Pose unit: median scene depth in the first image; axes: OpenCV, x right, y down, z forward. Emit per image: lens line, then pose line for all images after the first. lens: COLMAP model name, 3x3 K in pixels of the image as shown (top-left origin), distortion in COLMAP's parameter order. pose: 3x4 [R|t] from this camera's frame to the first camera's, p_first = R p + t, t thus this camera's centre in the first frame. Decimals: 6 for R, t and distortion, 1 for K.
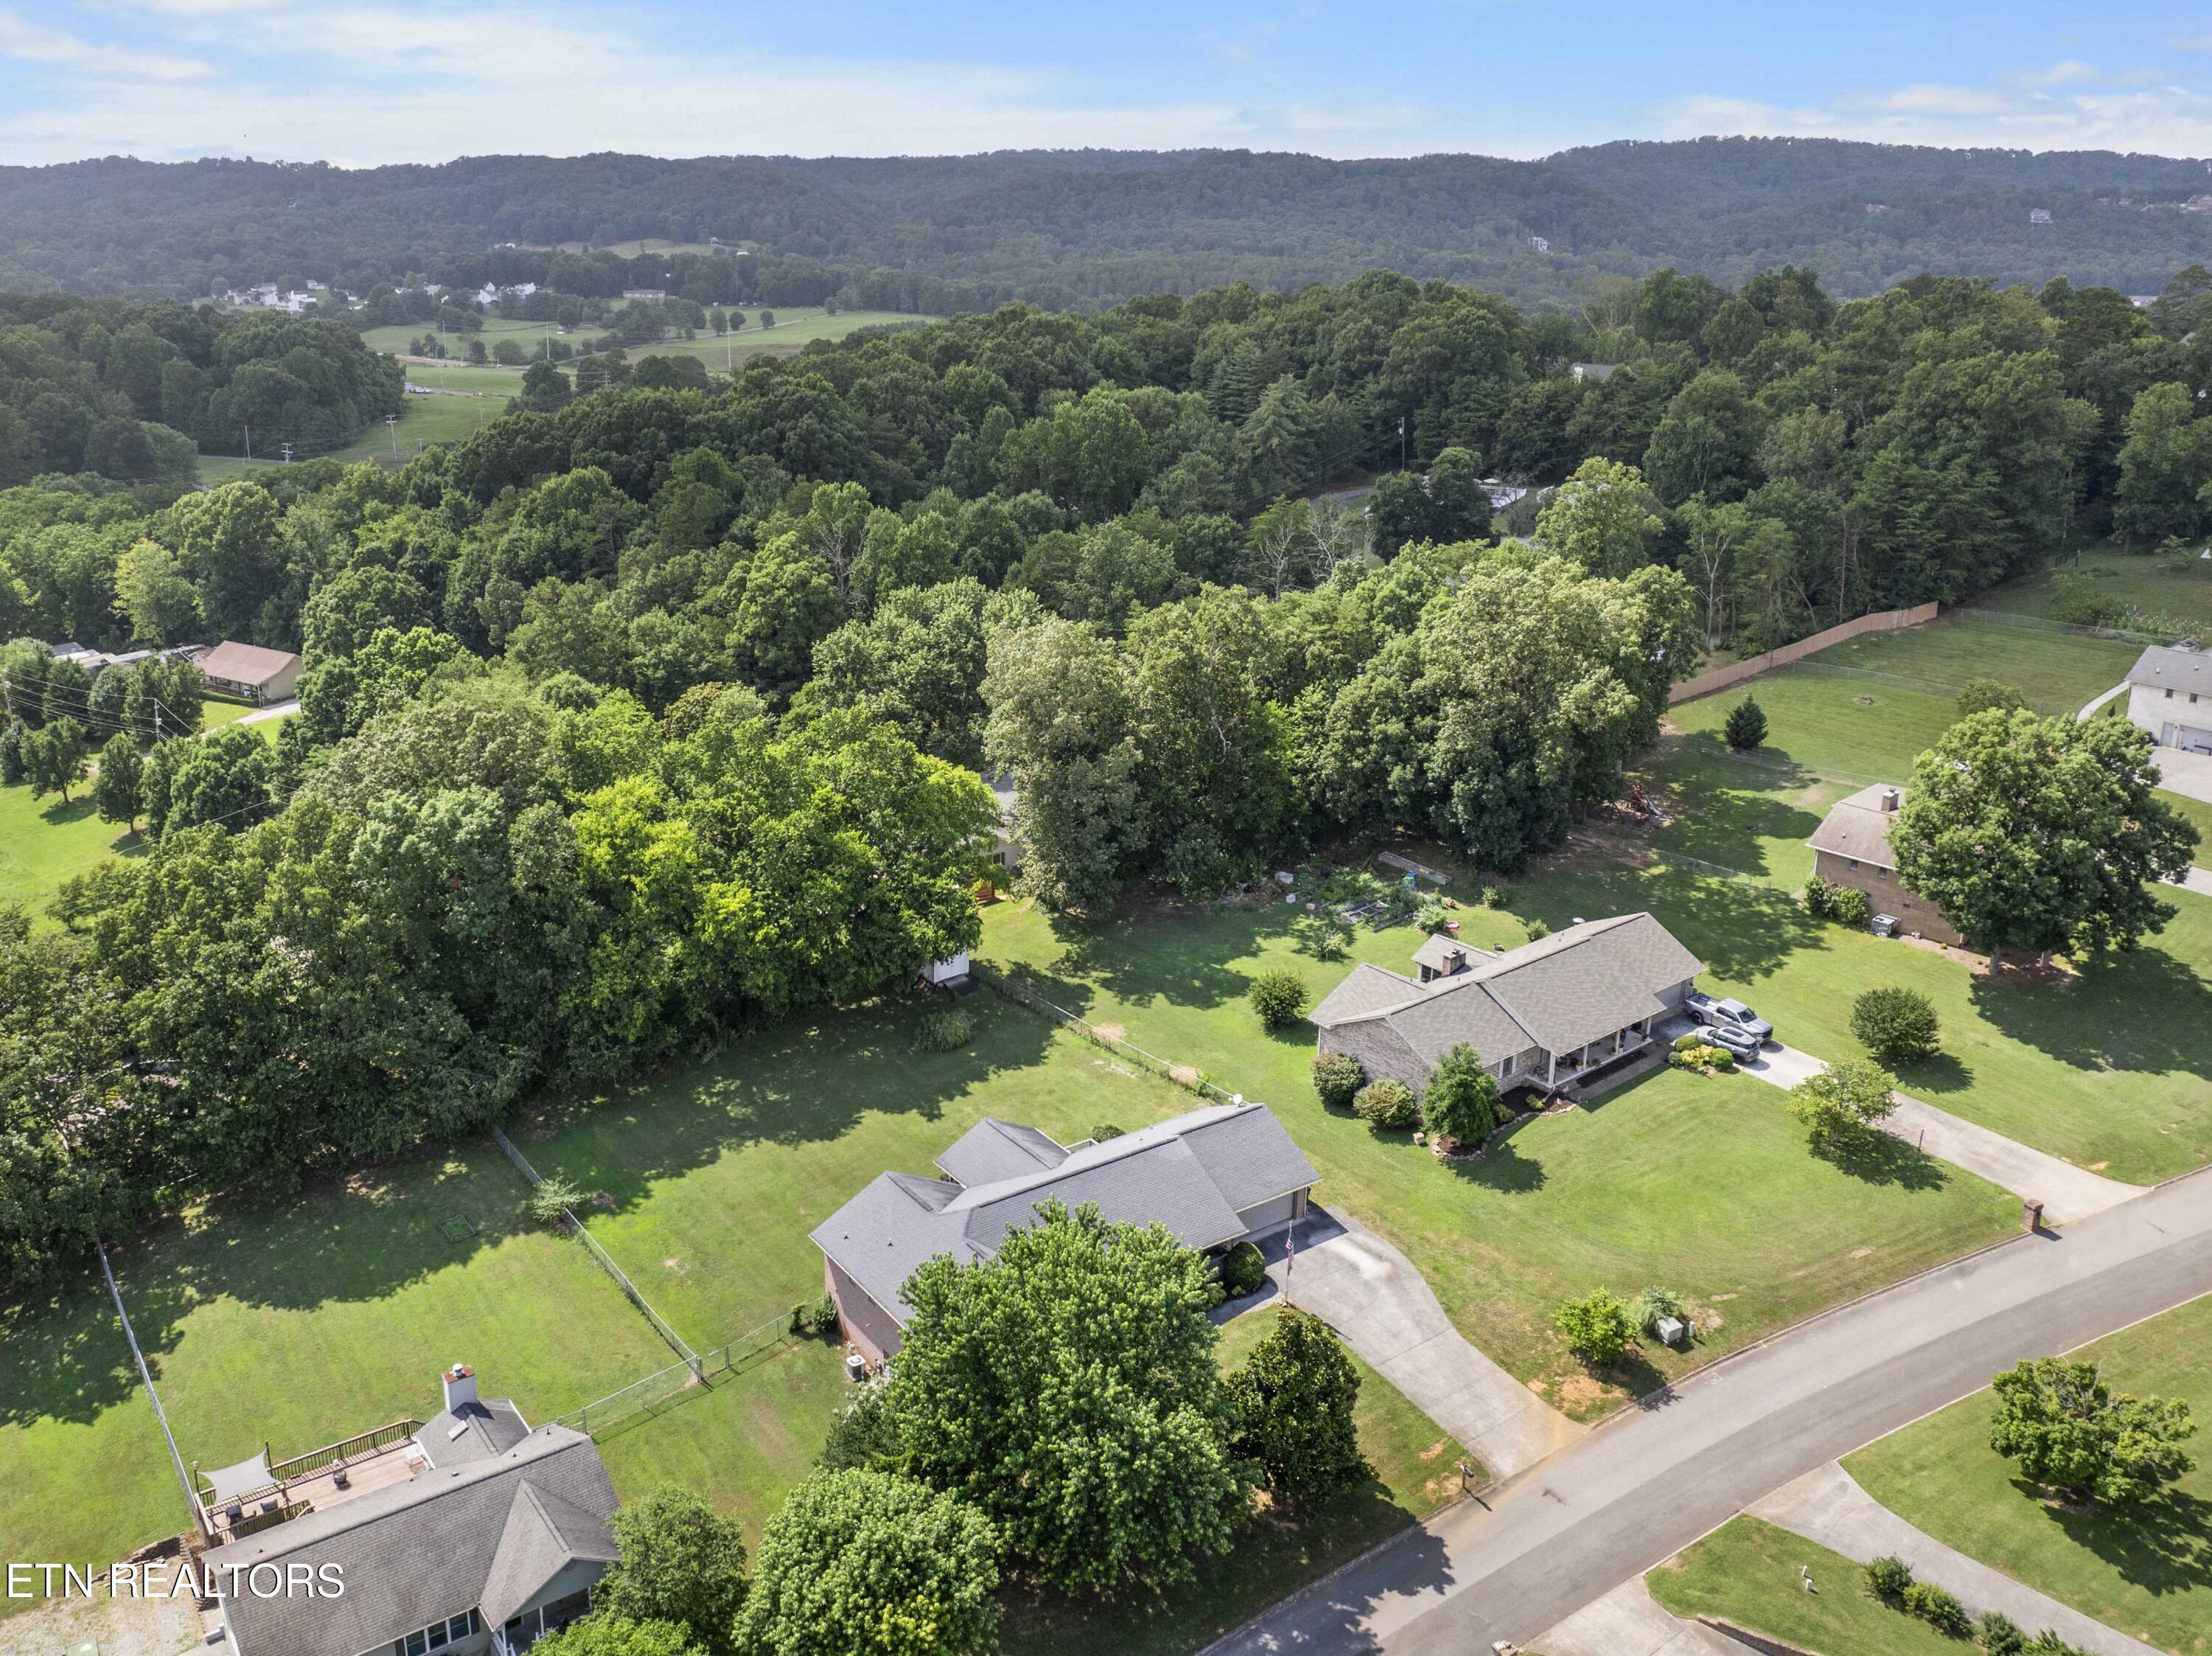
lens RADIAL K [[1570.6, 0, 1073.2], [0, 1570.6, 827.9], [0, 0, 1]] dist [-0.004455, -0.006167]
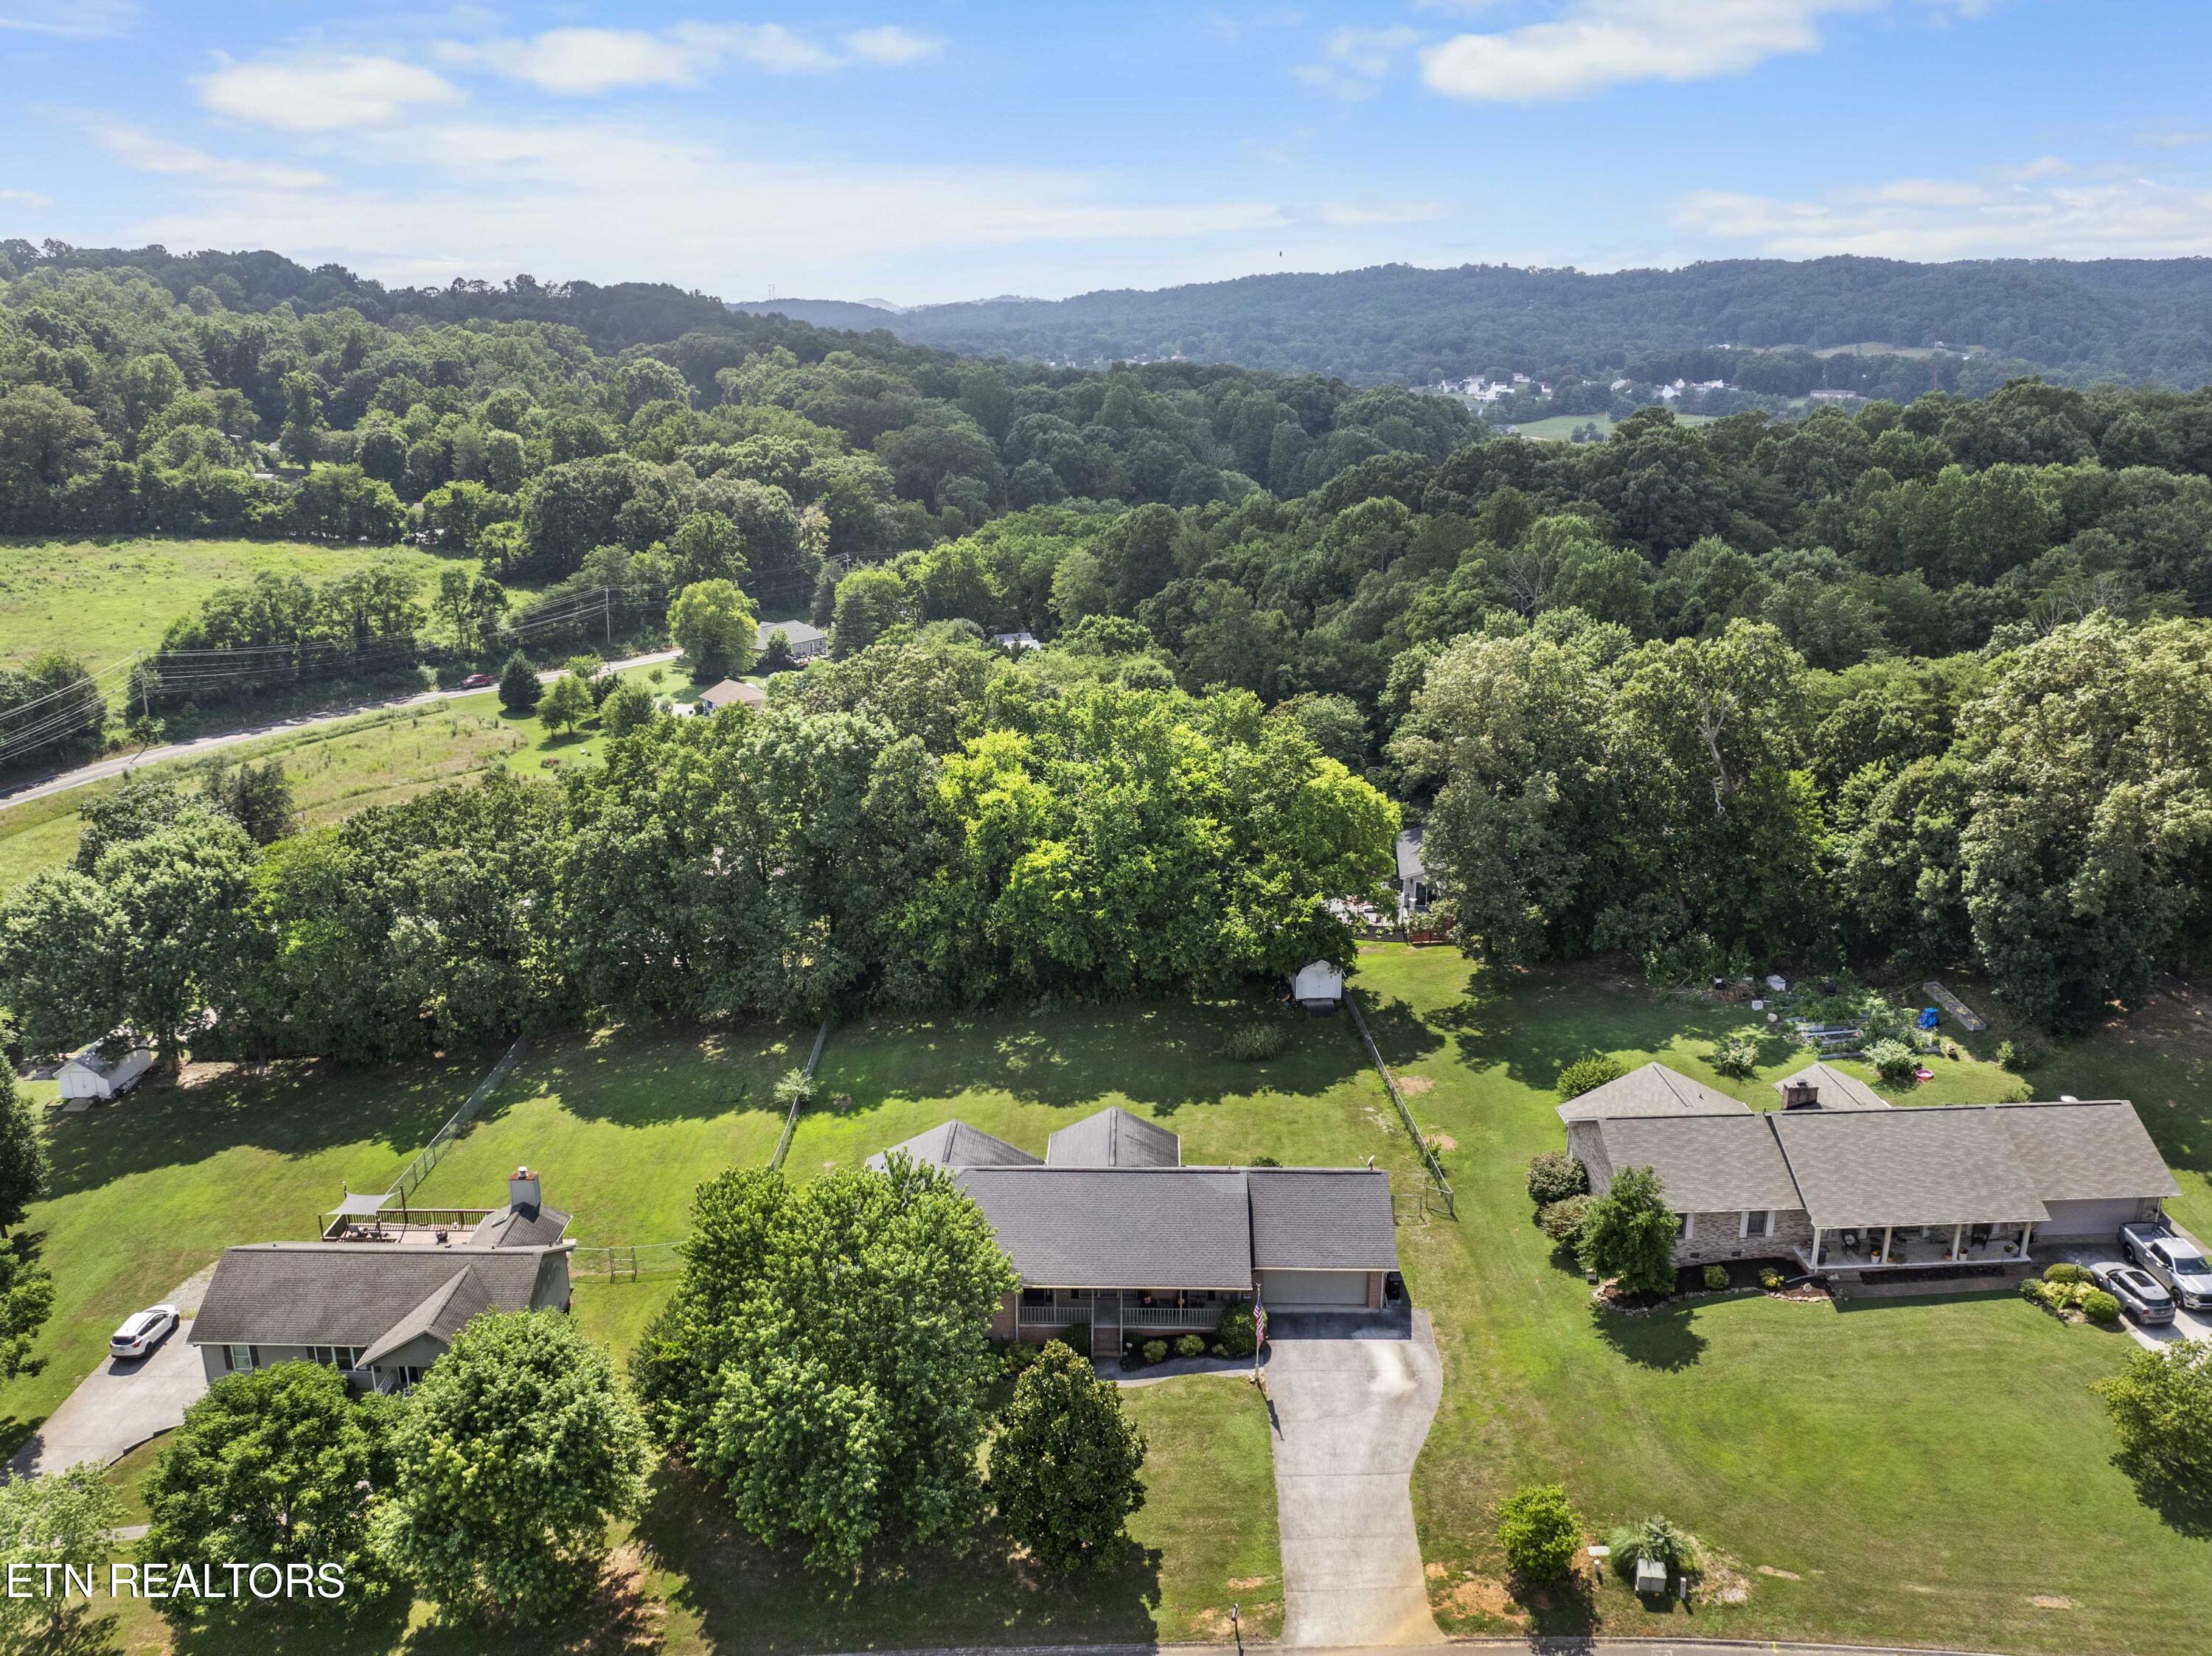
lens RADIAL K [[1570.6, 0, 1073.2], [0, 1570.6, 827.9], [0, 0, 1]] dist [-0.004455, -0.006167]
pose [[0.847054, 0.165676, -0.505026, 0.337926], [-0.182319, 0.983097, 0.016715, 0.007947], [0.499259, 0.077917, 0.862942, 0.145589]]
